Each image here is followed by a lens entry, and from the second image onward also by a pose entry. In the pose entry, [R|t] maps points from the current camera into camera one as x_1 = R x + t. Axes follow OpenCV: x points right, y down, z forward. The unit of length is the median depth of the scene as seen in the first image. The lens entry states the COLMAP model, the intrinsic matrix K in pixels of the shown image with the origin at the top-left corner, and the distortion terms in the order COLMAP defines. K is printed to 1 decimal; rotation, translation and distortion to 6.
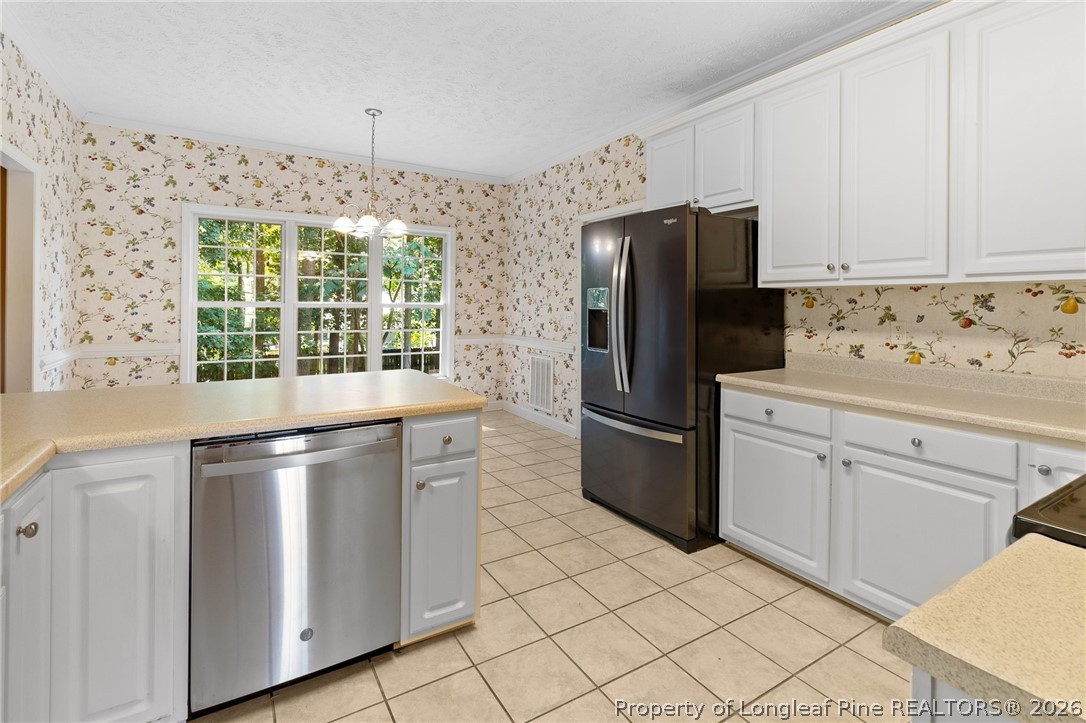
lens RADIAL K [[518.3, 0, 546.6], [0, 518.3, 299.5], [0, 0, 1]] dist [-0.002183, -0.000275]
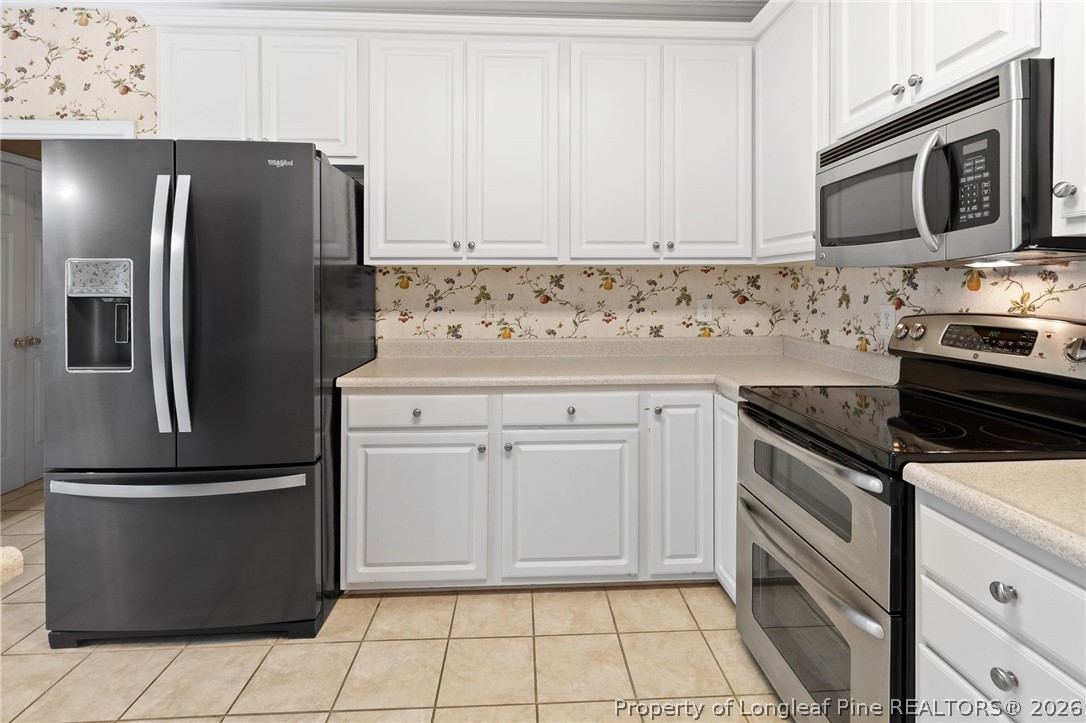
lens RADIAL K [[518.3, 0, 547.6], [0, 518.3, 284.8], [0, 0, 1]] dist [-0.002183, -0.000275]
pose [[0.478193, -0.008339, 0.878215, -0.193196], [-0.001230, 0.999948, 0.010165, 0.000200], [-0.878254, -0.005942, 0.478157, 0.382897]]
